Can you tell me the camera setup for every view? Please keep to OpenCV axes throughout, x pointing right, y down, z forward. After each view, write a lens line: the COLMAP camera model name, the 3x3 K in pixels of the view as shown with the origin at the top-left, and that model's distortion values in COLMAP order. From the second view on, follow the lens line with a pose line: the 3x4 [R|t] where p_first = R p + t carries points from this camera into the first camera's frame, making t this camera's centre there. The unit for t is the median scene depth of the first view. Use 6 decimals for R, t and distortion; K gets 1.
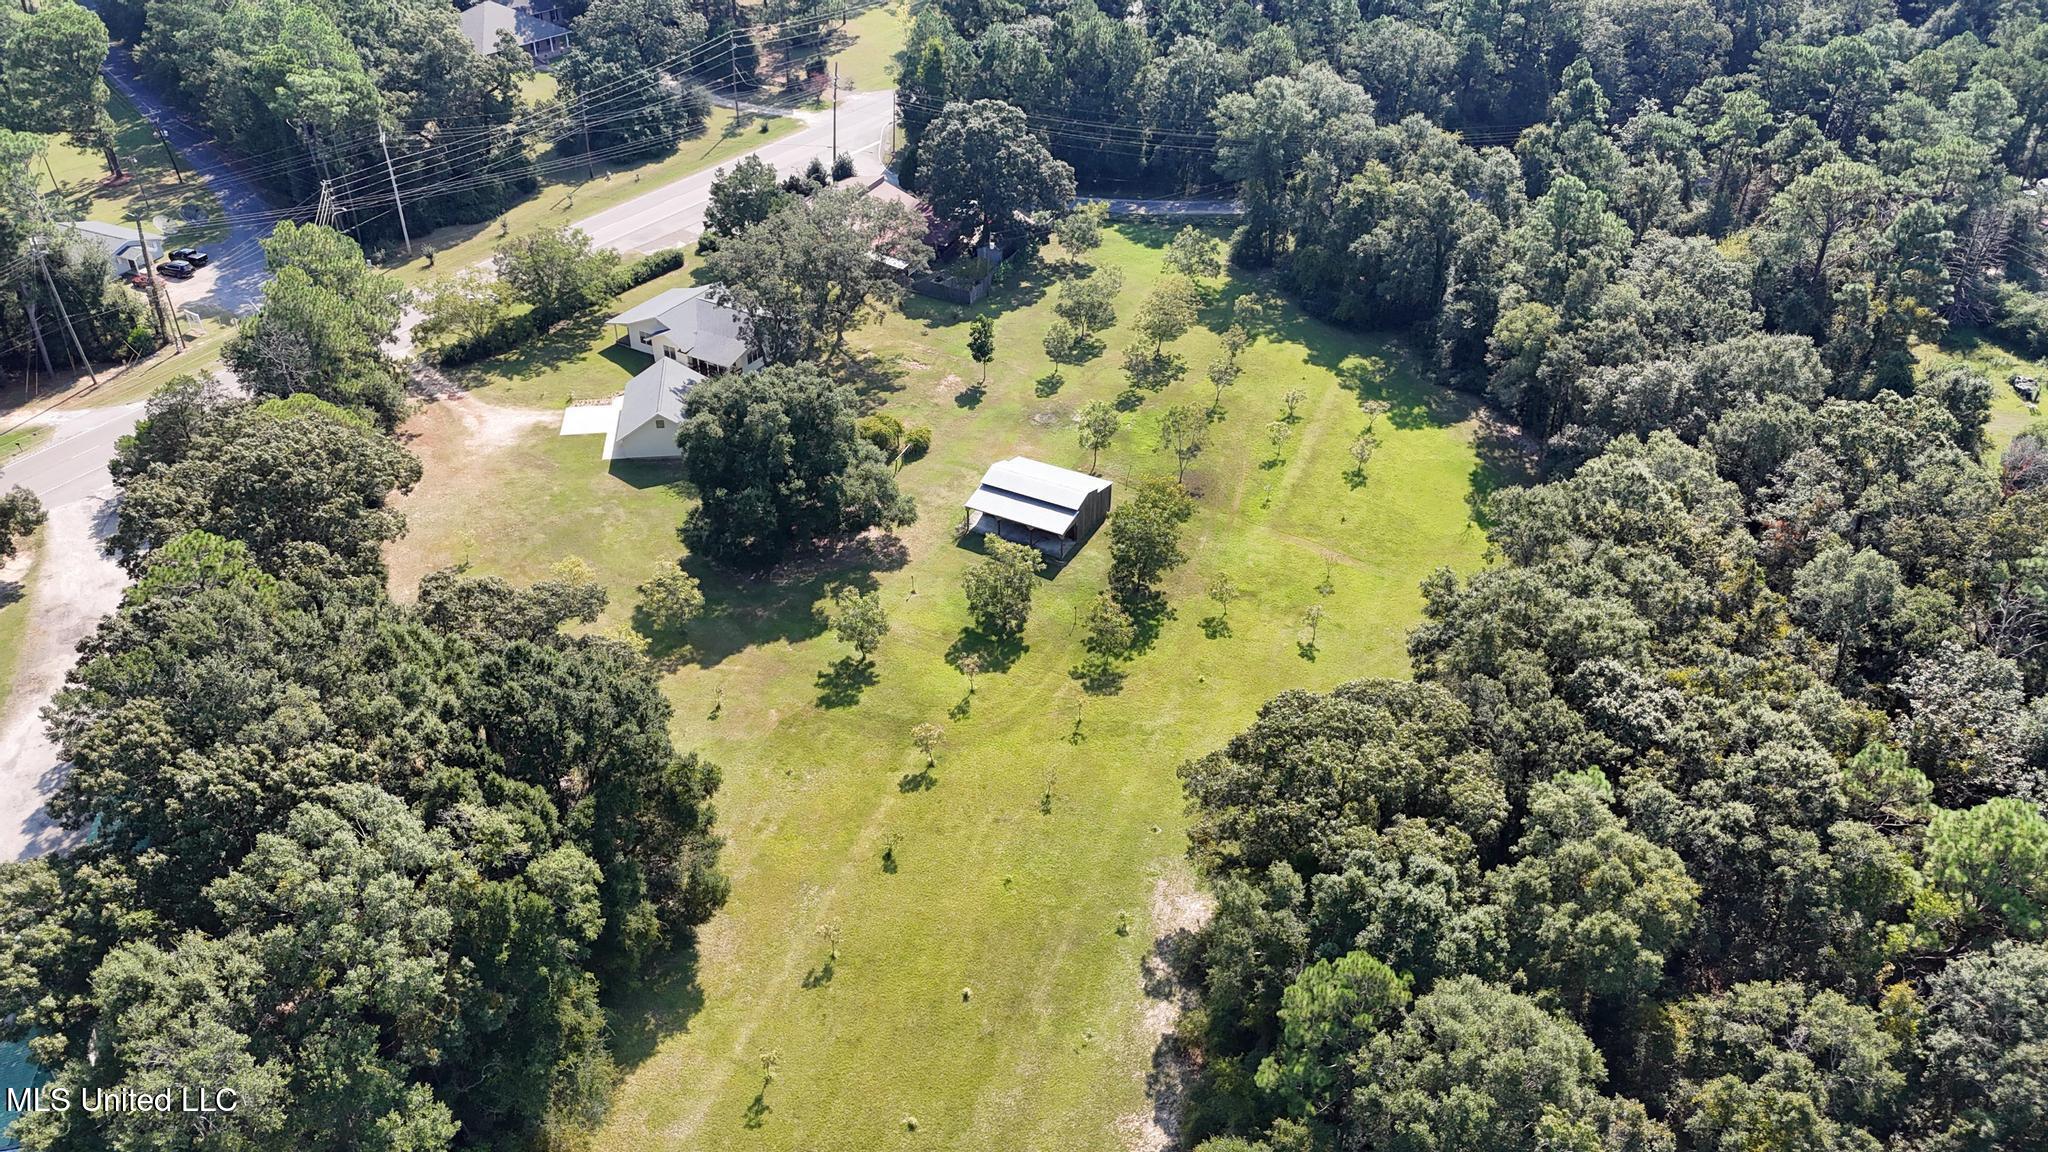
lens RADIAL K [[1503.4, 0, 1009.8], [0, 1503.4, 575.2], [0, 0, 1]] dist [0.055896, -0.041174]
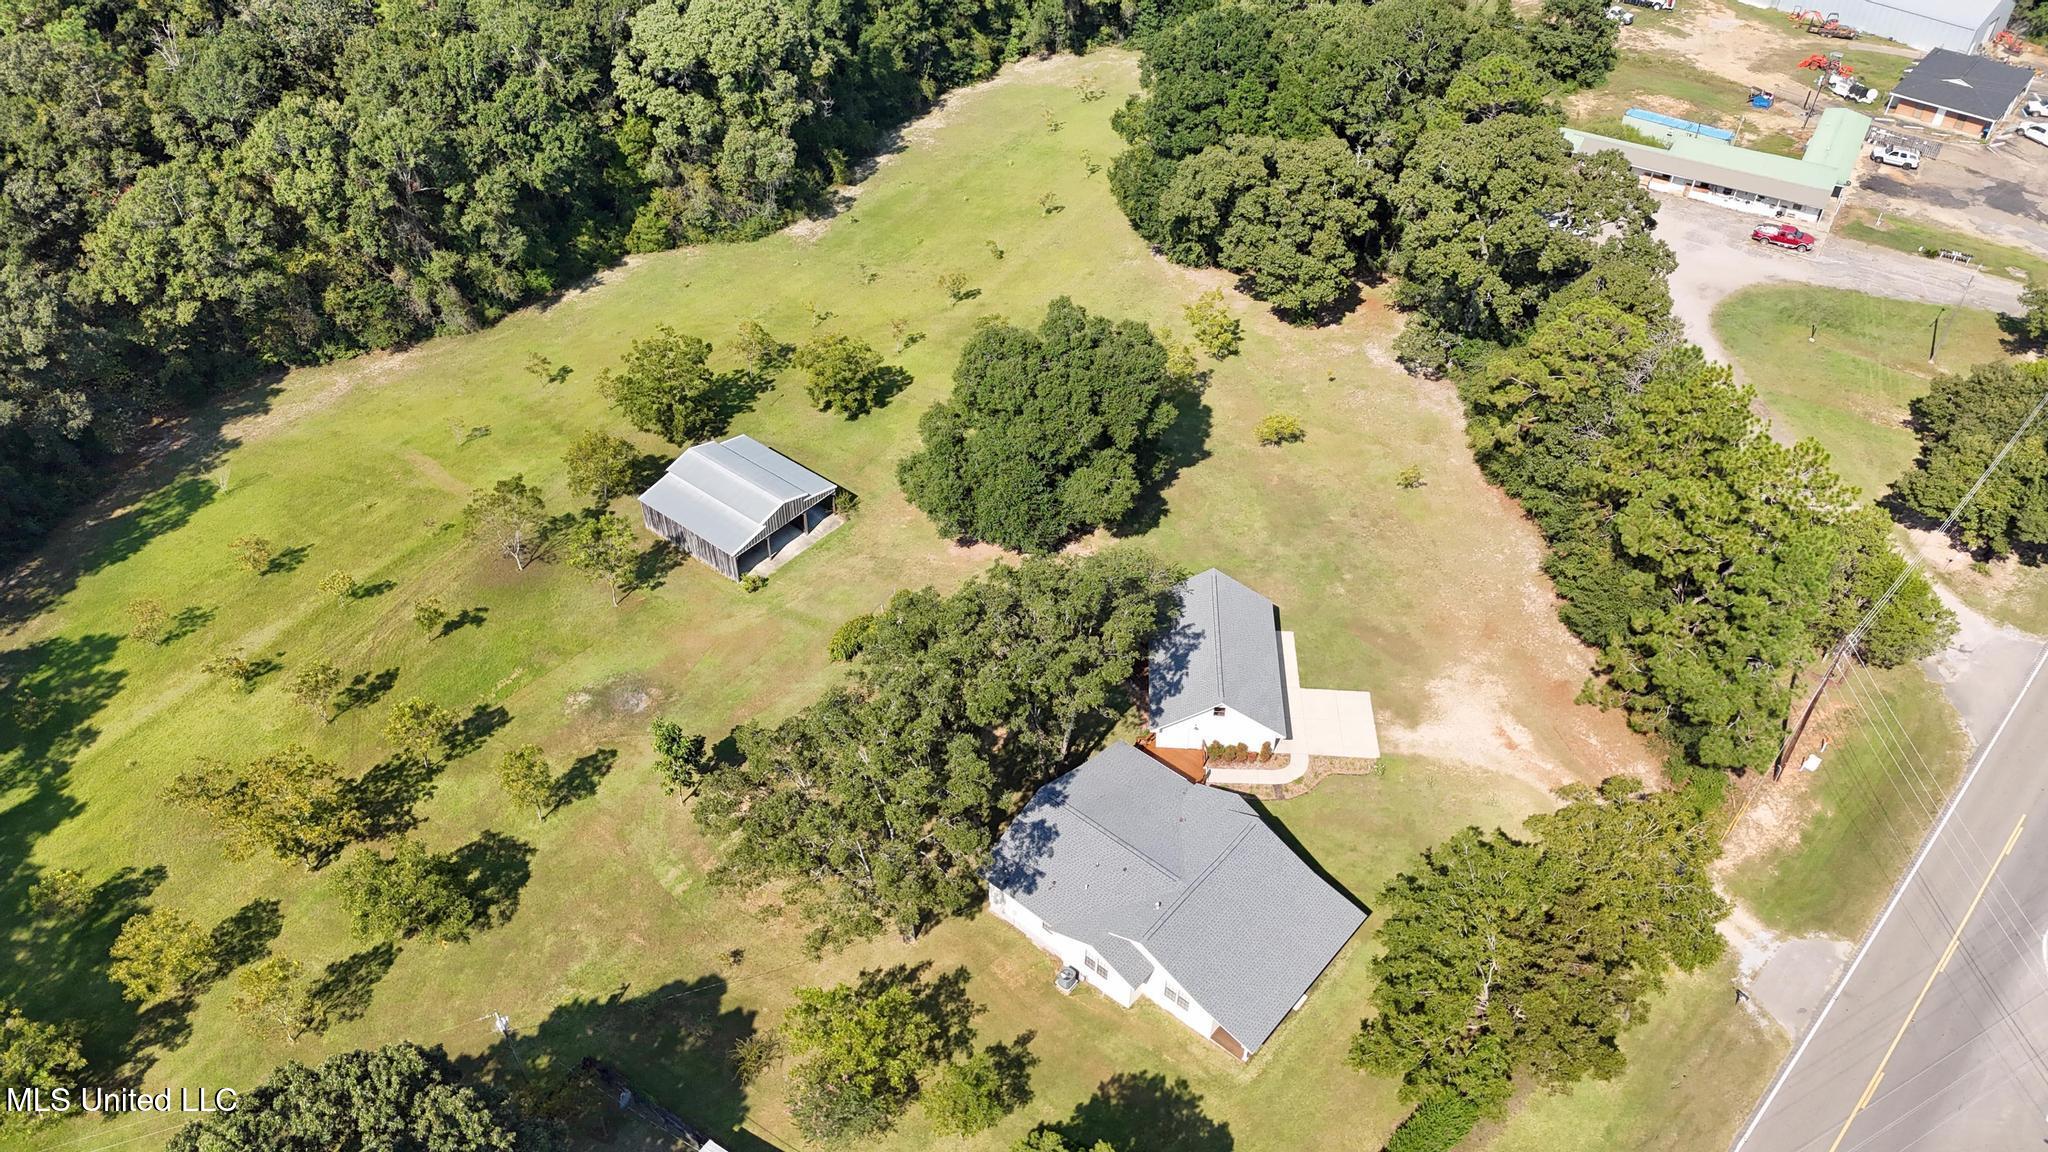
lens RADIAL K [[1503.4, 0, 1026.0], [0, 1503.4, 575.2], [0, 0, 1]] dist [0.055896, -0.041174]
pose [[-0.982746, -0.136015, 0.125339, -0.264167], [0.088217, 0.250922, 0.963979, -0.887240], [-0.162566, 0.958404, -0.234594, 1.324346]]
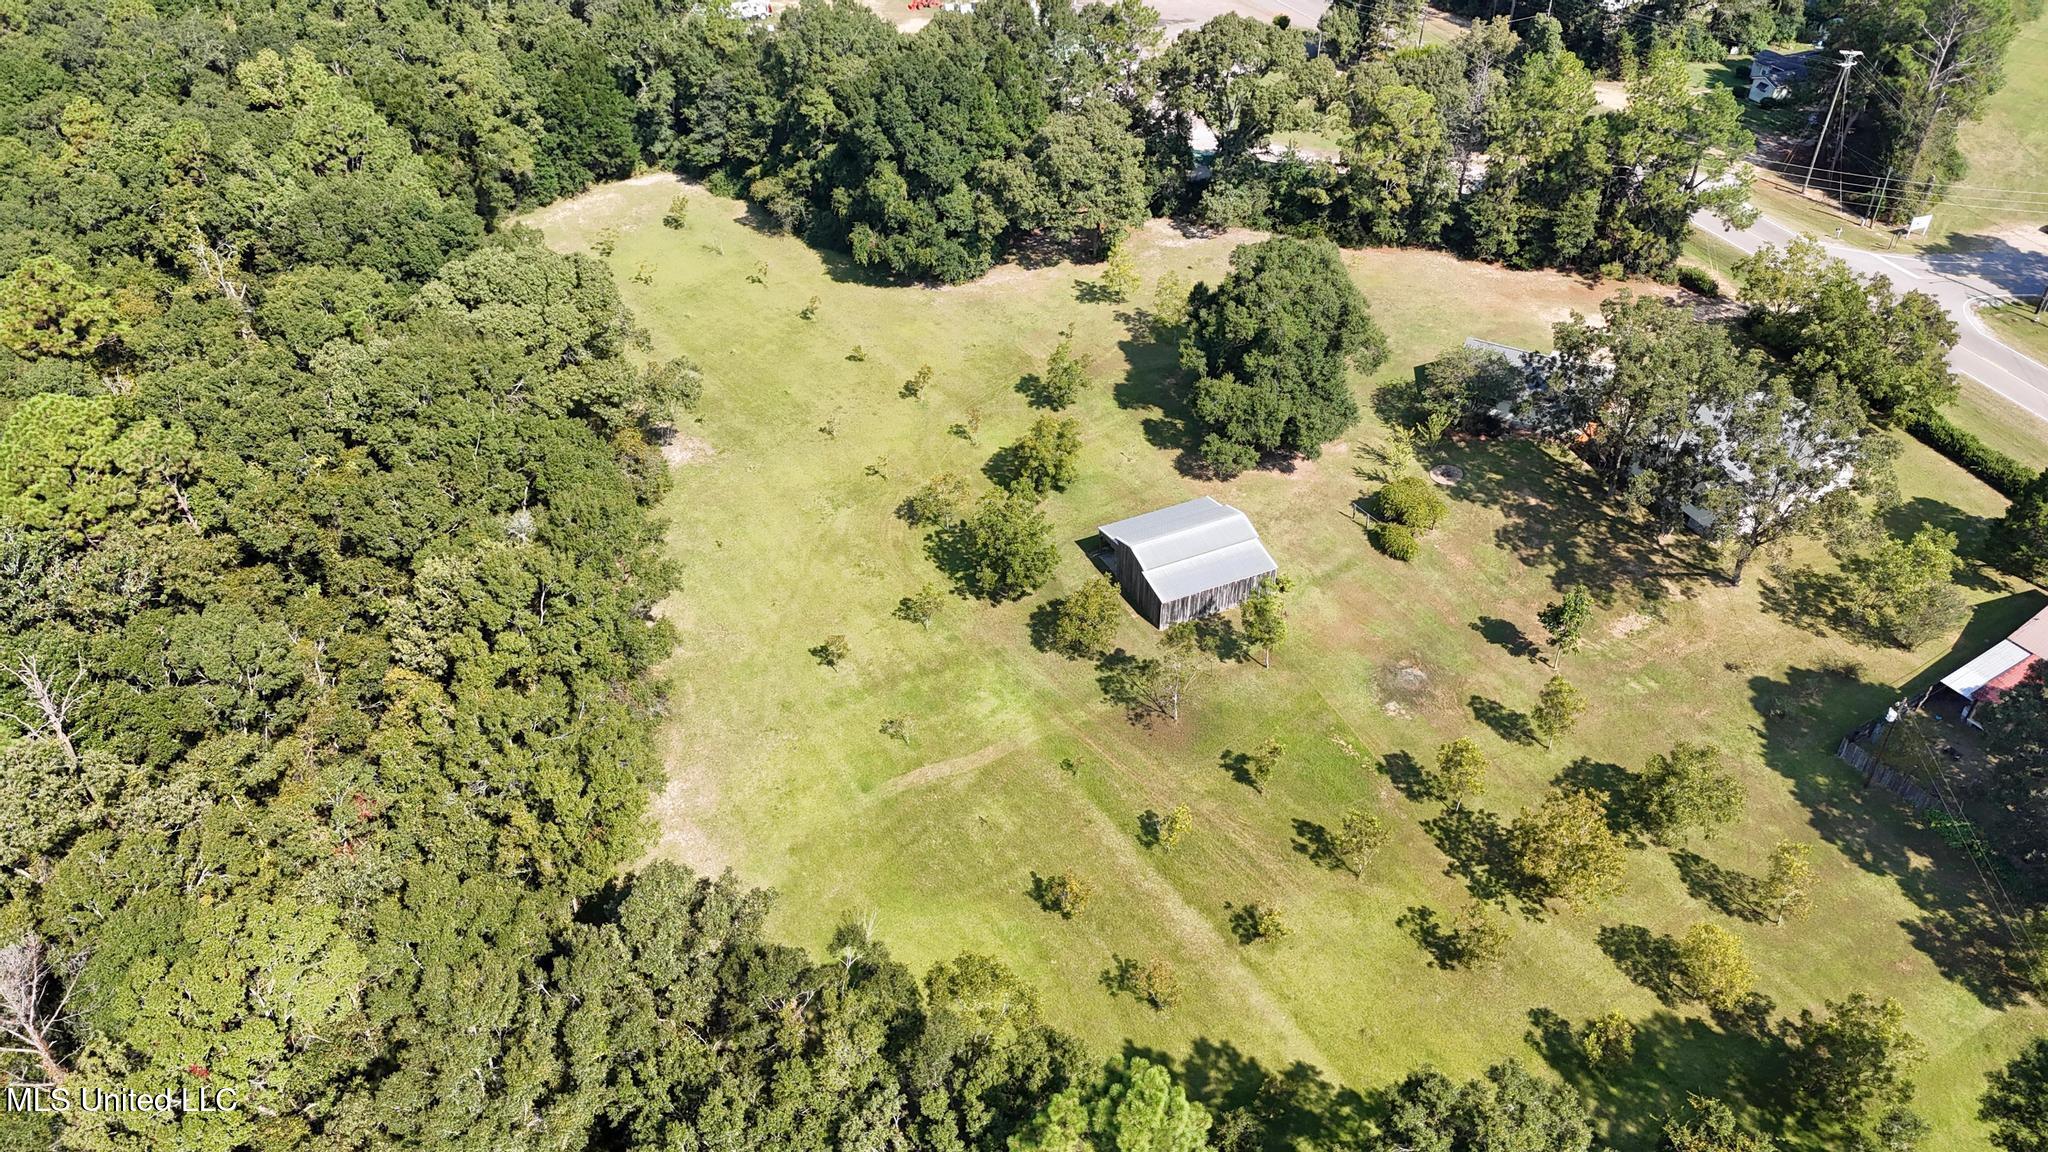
lens RADIAL K [[1503.4, 0, 1021.2], [0, 1503.4, 576.6], [0, 0, 1]] dist [0.055896, -0.041174]
pose [[-0.593182, 0.492380, -0.636944, 0.678369], [-0.454842, 0.447834, 0.769782, -0.716447], [0.664270, 0.746329, -0.041692, 1.081520]]
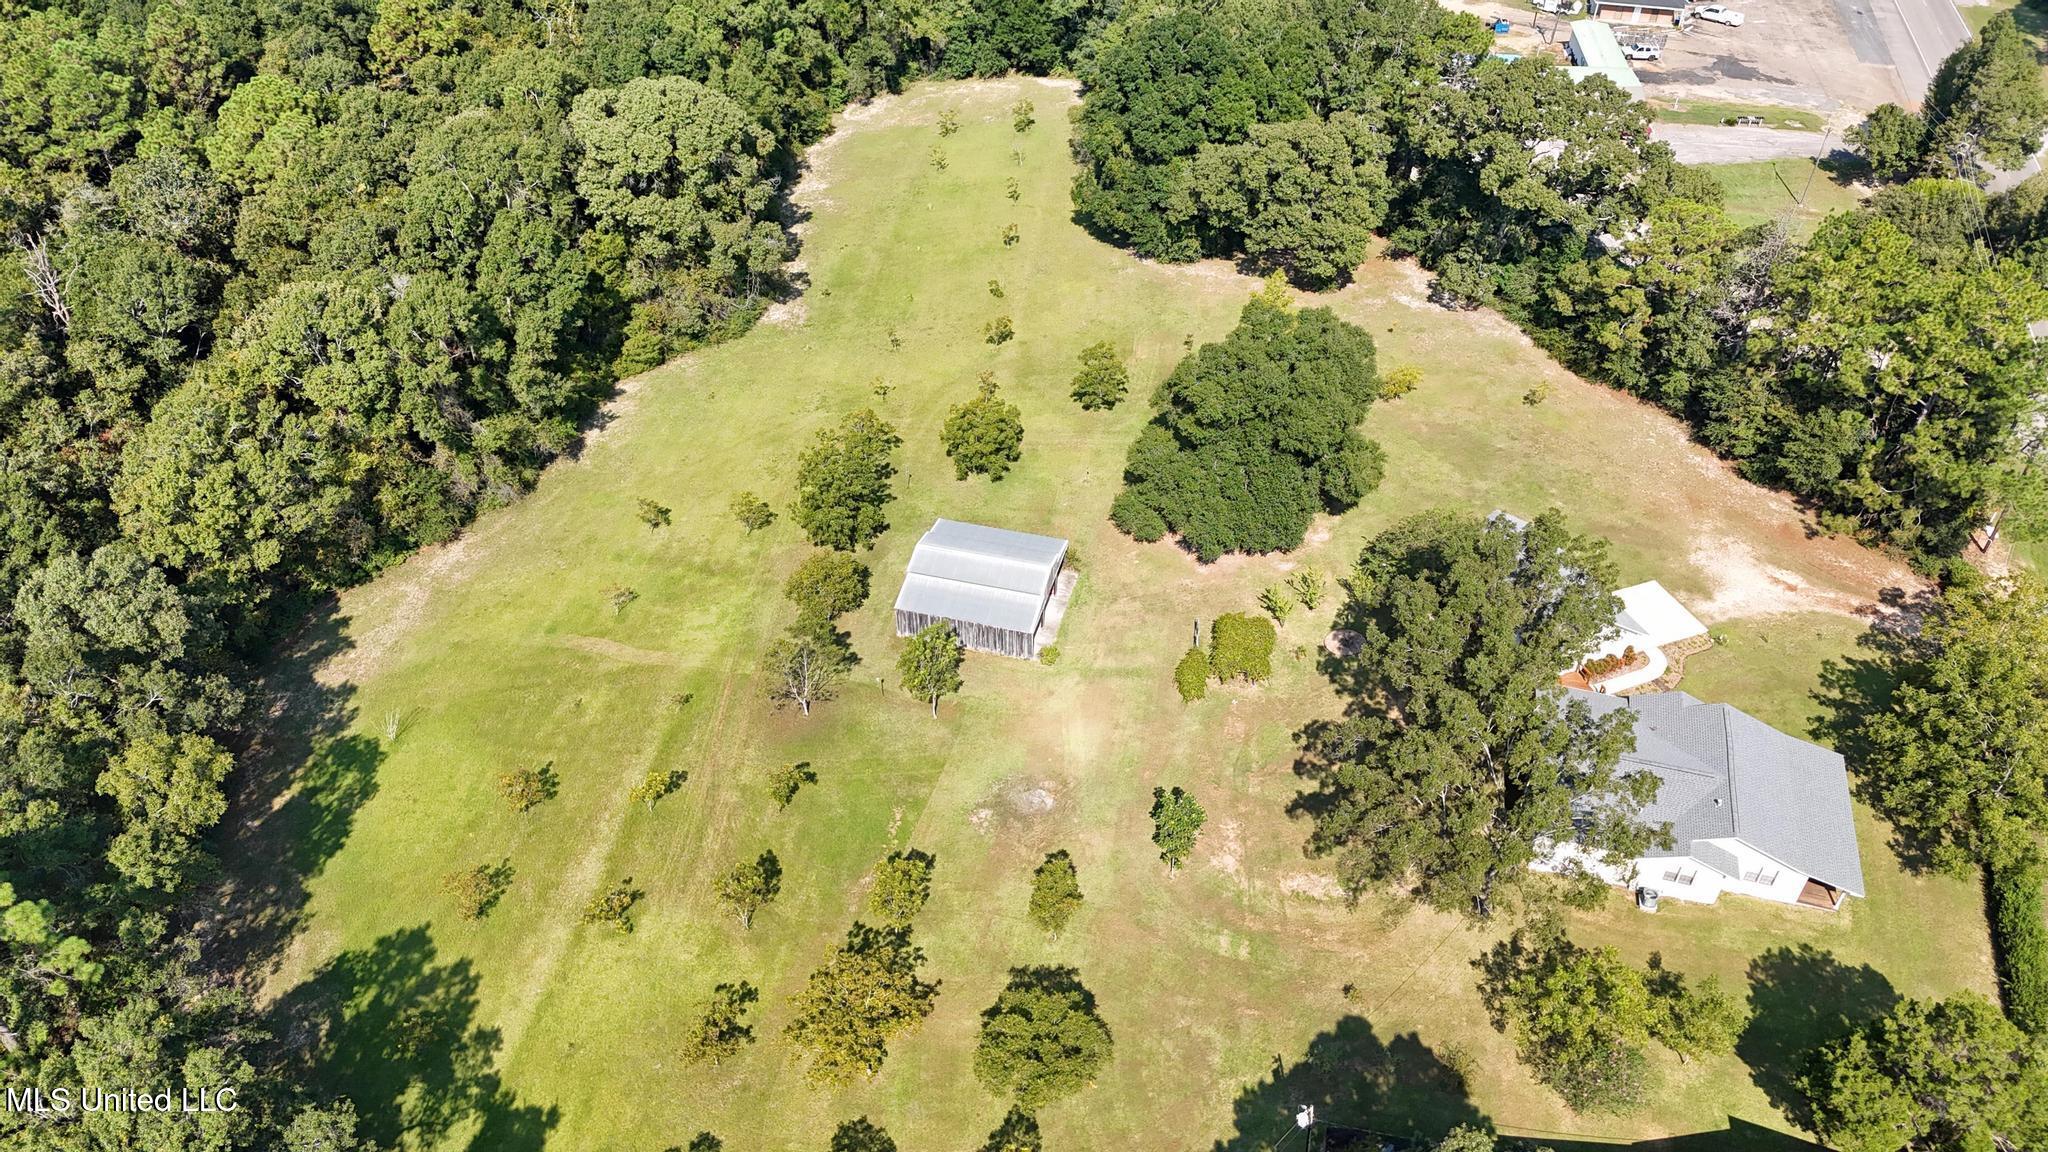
lens RADIAL K [[1503.4, 0, 1022.5], [0, 1503.4, 573.2], [0, 0, 1]] dist [0.055896, -0.041174]
pose [[-0.972436, 0.143902, -0.183470, 0.155607], [-0.139113, 0.273415, 0.951784, -0.876785], [0.187127, 0.951071, -0.245860, 1.311439]]
